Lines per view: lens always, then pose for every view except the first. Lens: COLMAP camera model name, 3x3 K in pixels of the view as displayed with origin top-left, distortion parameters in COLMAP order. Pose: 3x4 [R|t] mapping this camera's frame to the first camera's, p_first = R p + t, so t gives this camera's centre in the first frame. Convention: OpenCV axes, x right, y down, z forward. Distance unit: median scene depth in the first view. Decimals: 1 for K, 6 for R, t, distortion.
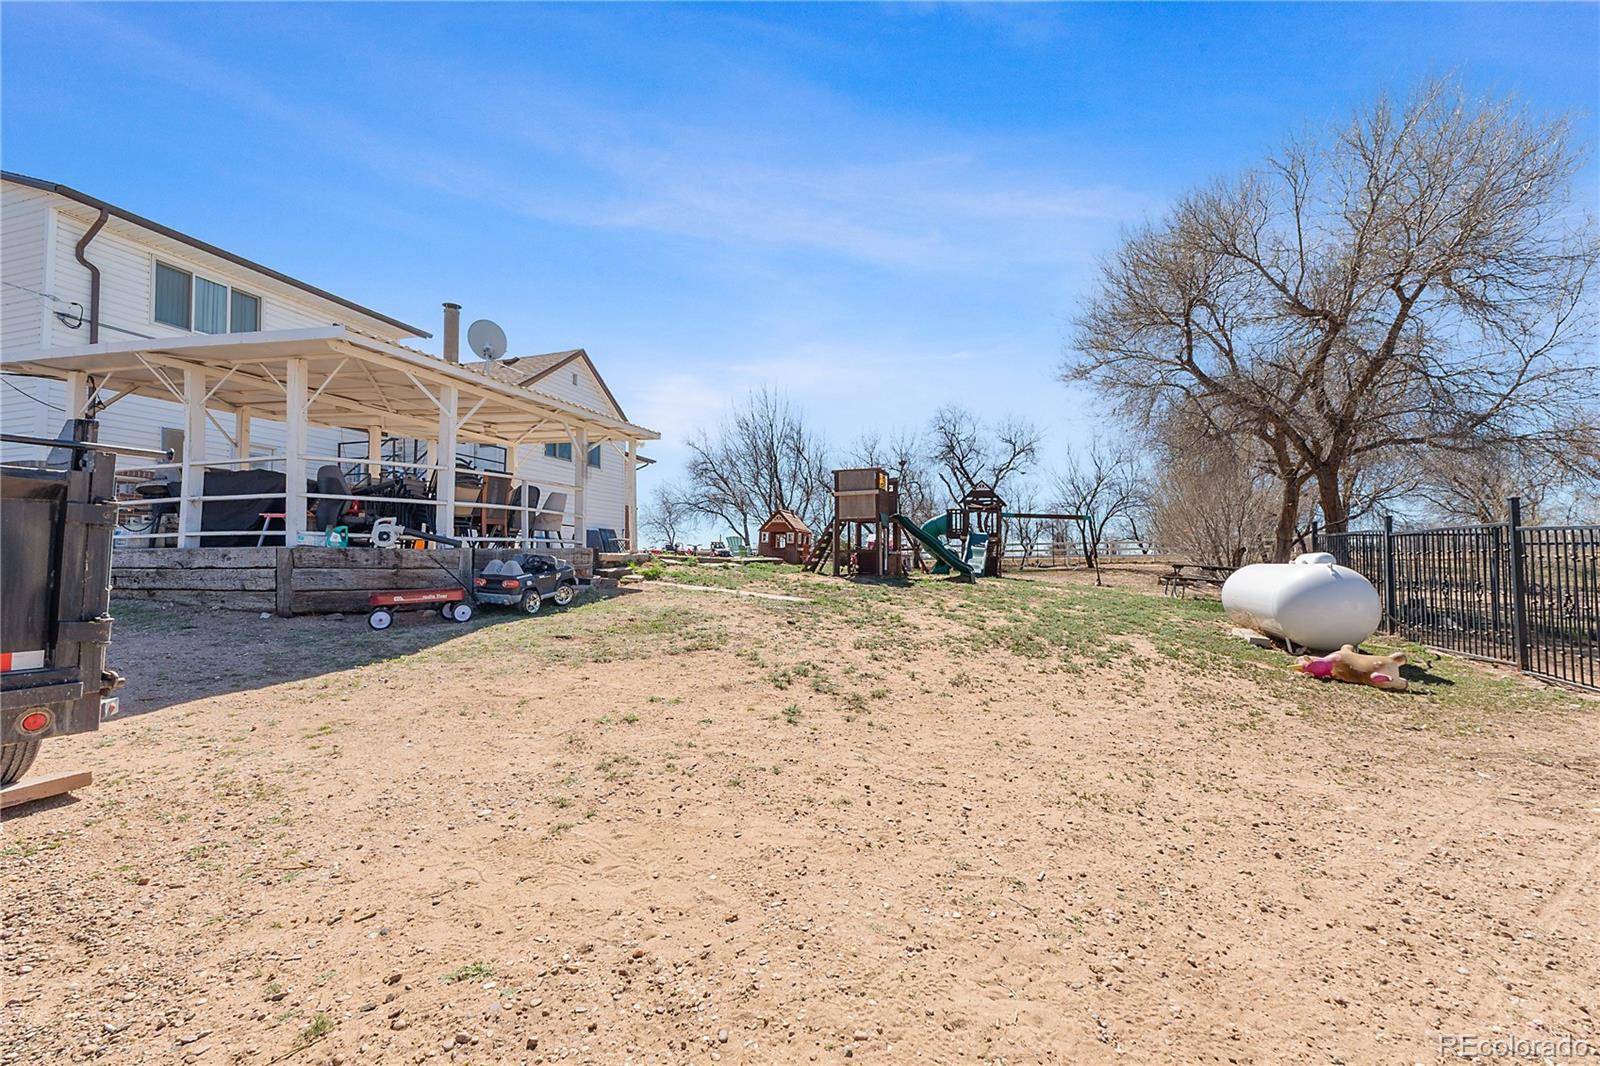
lens RADIAL K [[682.5, 0, 812.4], [0, 682.5, 532.5], [0, 0, 1]] dist [0.002242, -0.000073]
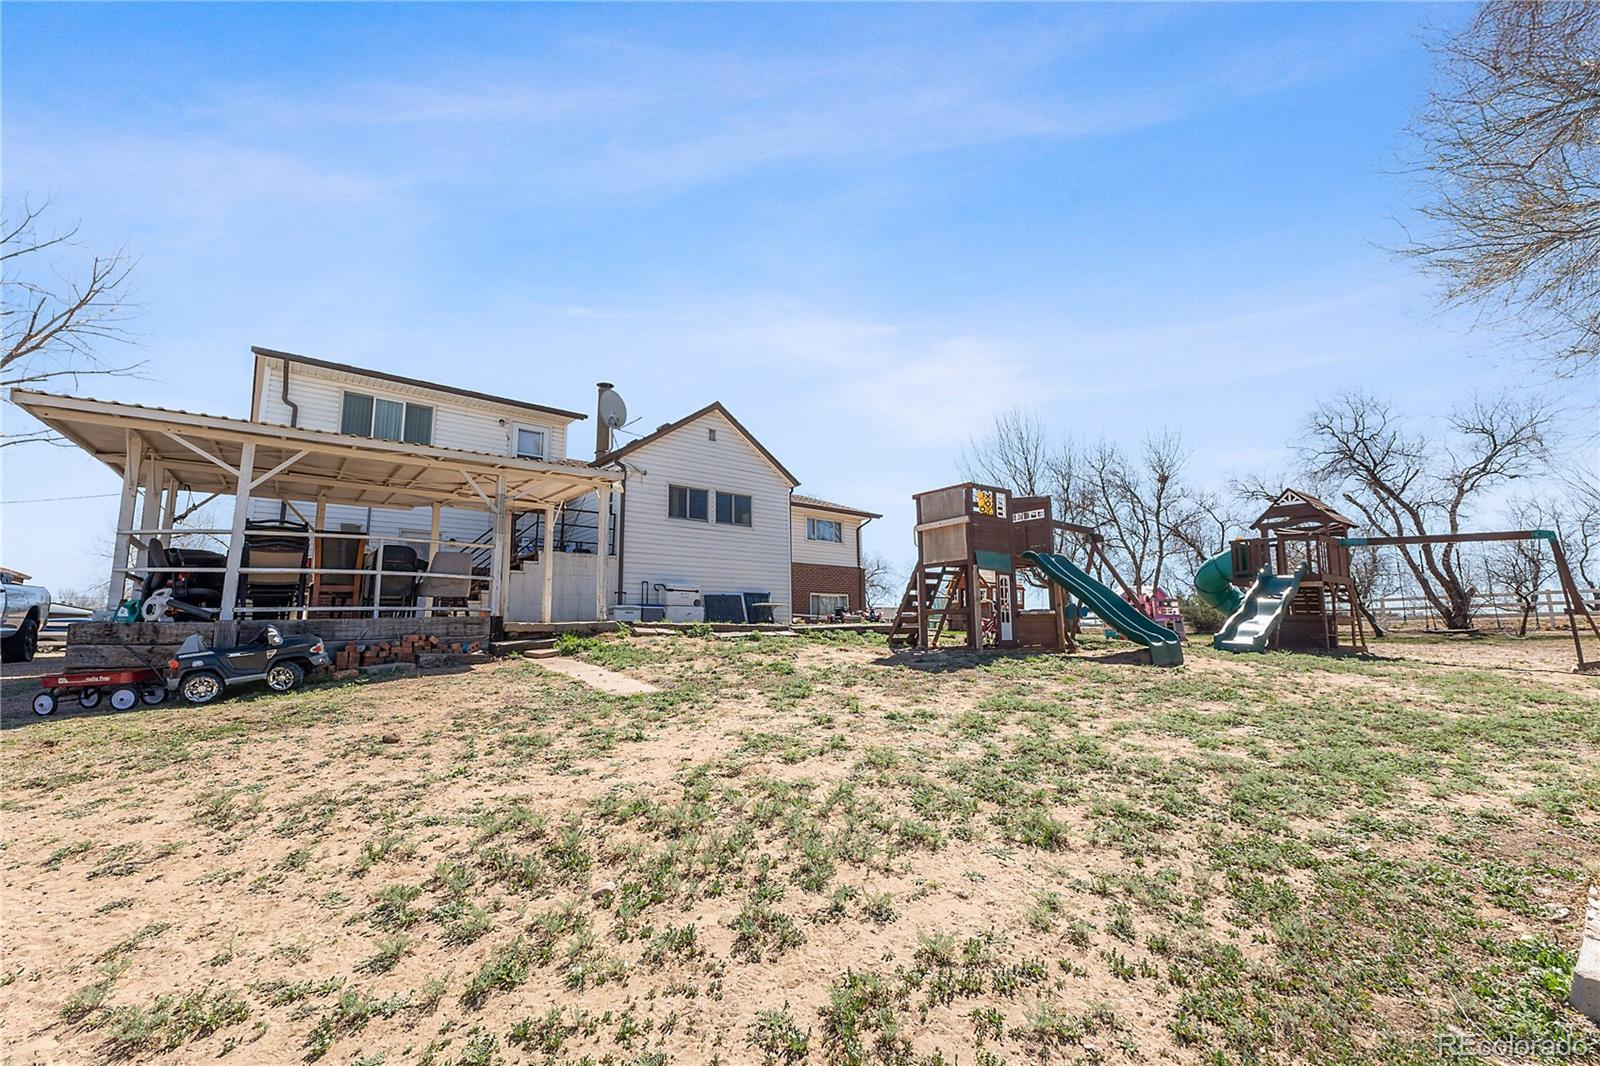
lens RADIAL K [[682.5, 0, 793.4], [0, 682.5, 530.3], [0, 0, 1]] dist [0.002242, -0.000073]
pose [[0.824097, -0.091024, -0.559088, 0.348758], [0.035063, 0.993309, -0.110034, 0.017831], [0.565362, 0.071076, 0.821775, 0.408777]]
